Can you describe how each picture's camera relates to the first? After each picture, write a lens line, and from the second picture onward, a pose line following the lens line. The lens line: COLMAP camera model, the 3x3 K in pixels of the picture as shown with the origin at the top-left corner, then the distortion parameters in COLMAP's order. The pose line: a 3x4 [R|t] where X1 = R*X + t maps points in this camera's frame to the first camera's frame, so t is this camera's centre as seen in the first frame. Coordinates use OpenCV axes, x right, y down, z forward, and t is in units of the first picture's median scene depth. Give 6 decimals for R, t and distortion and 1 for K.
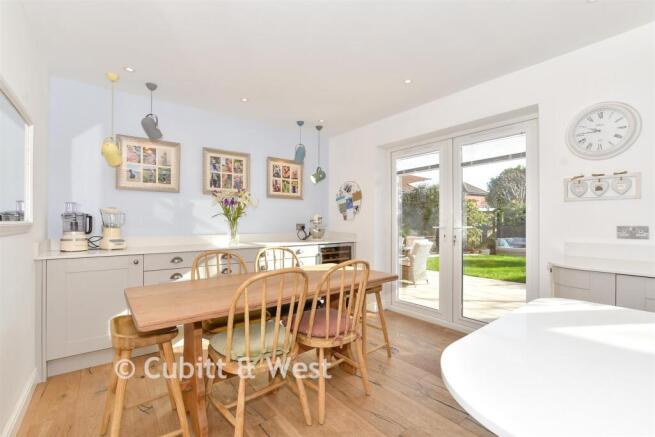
lens RADIAL K [[293.0, 0, 327.9], [0, 293.0, 220.1], [0, 0, 1]] dist [-0.013444, 0.000336]
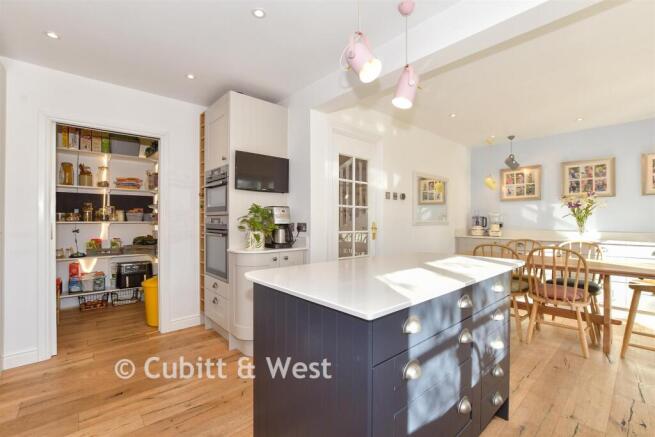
lens RADIAL K [[293.0, 0, 328.1], [0, 293.0, 220.0], [0, 0, 1]] dist [-0.013444, 0.000336]
pose [[0.060912, 0.000205, -0.998143, 0.786448], [0.003546, 0.999994, 0.000422, -0.002161], [0.998137, -0.003565, 0.060911, -0.099796]]
